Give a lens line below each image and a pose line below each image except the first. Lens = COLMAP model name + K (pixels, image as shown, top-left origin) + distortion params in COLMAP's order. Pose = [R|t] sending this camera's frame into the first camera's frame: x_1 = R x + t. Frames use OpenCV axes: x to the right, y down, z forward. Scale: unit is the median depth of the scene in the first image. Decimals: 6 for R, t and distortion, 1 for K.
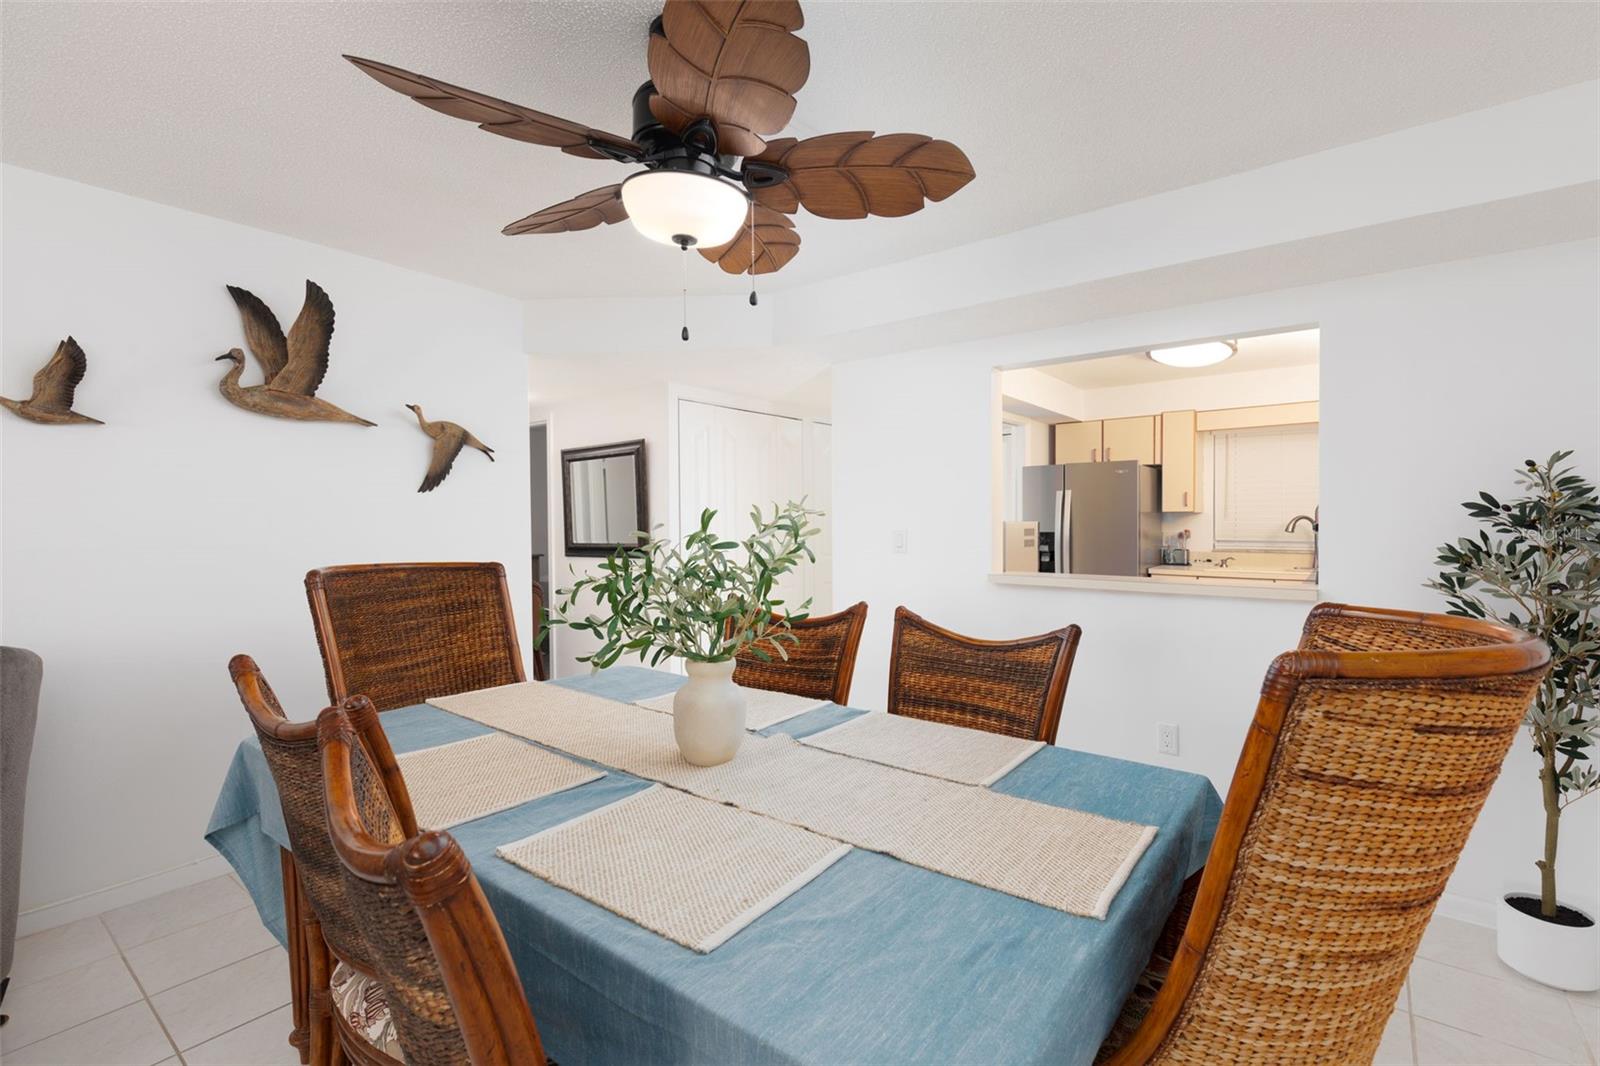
lens RADIAL K [[719.8, 0, 789.3], [0, 719.8, 529.5], [0, 0, 1]] dist [0.000596, 0.000181]
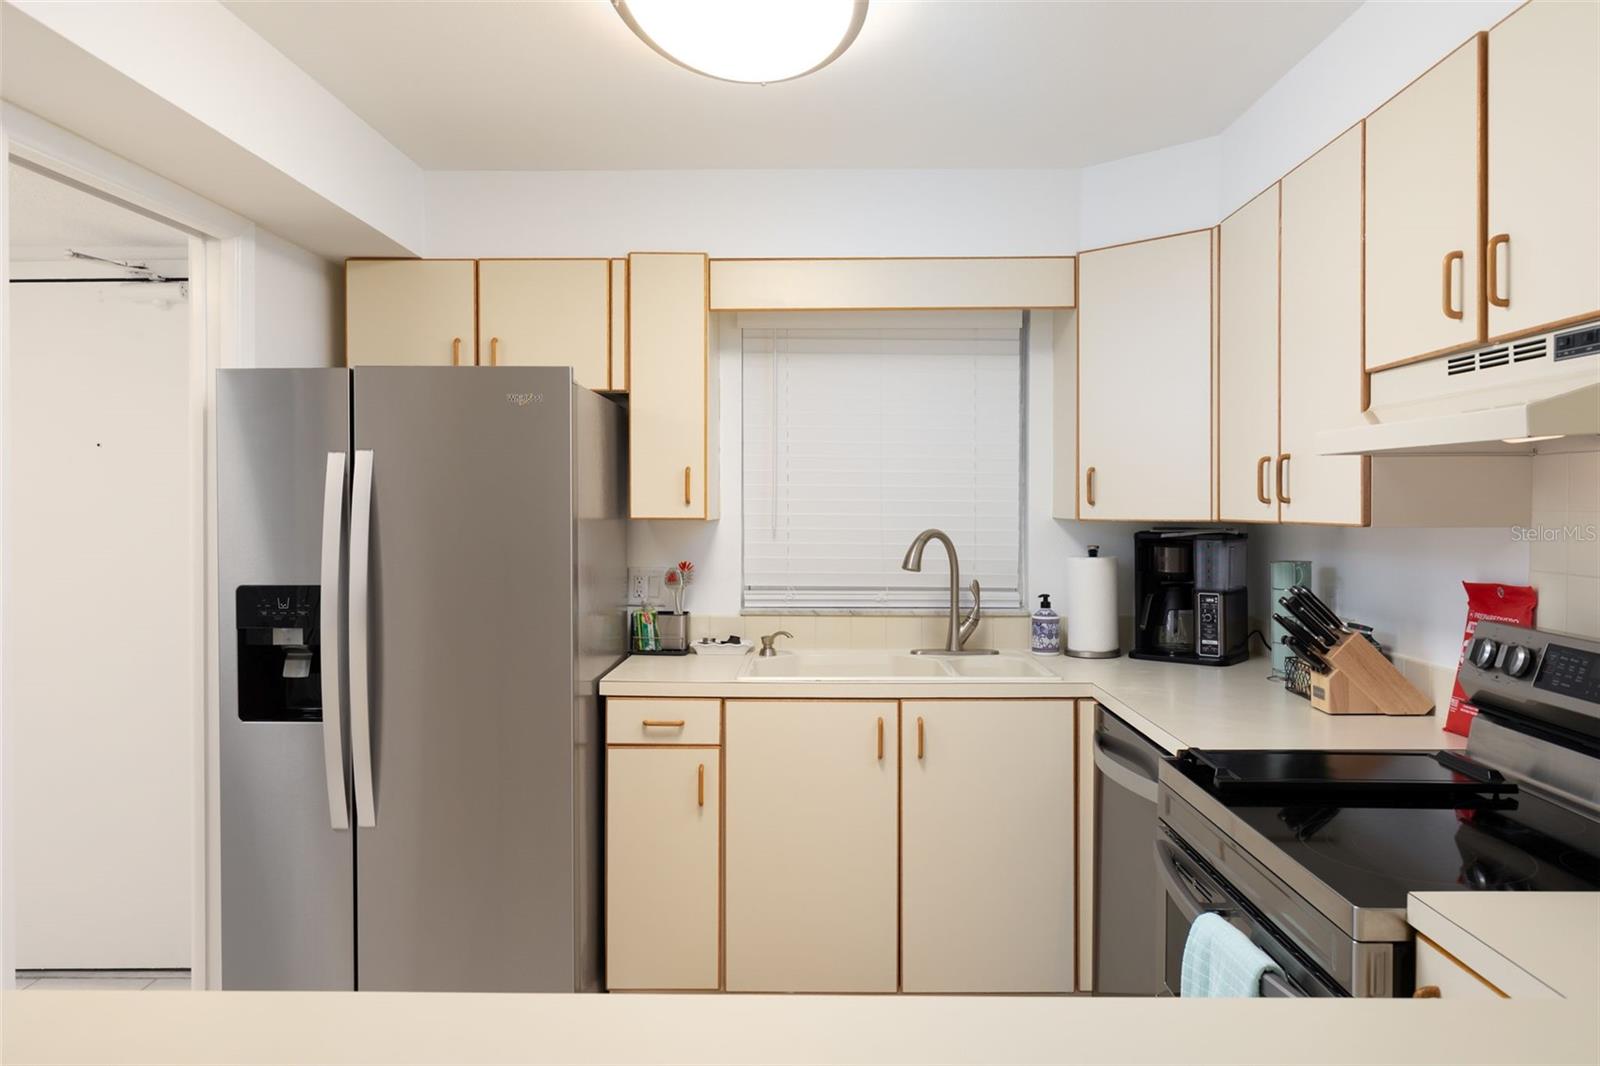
lens RADIAL K [[1102.3, 0, 797.3], [0, 1102.3, 529.3], [0, 0, 1]] dist [0.000945, 0.000263]
pose [[0.799370, -0.006042, 0.600808, 0.242488], [-0.001298, 0.999930, 0.011783, -0.025262], [-0.600837, -0.010199, 0.799306, 0.488852]]
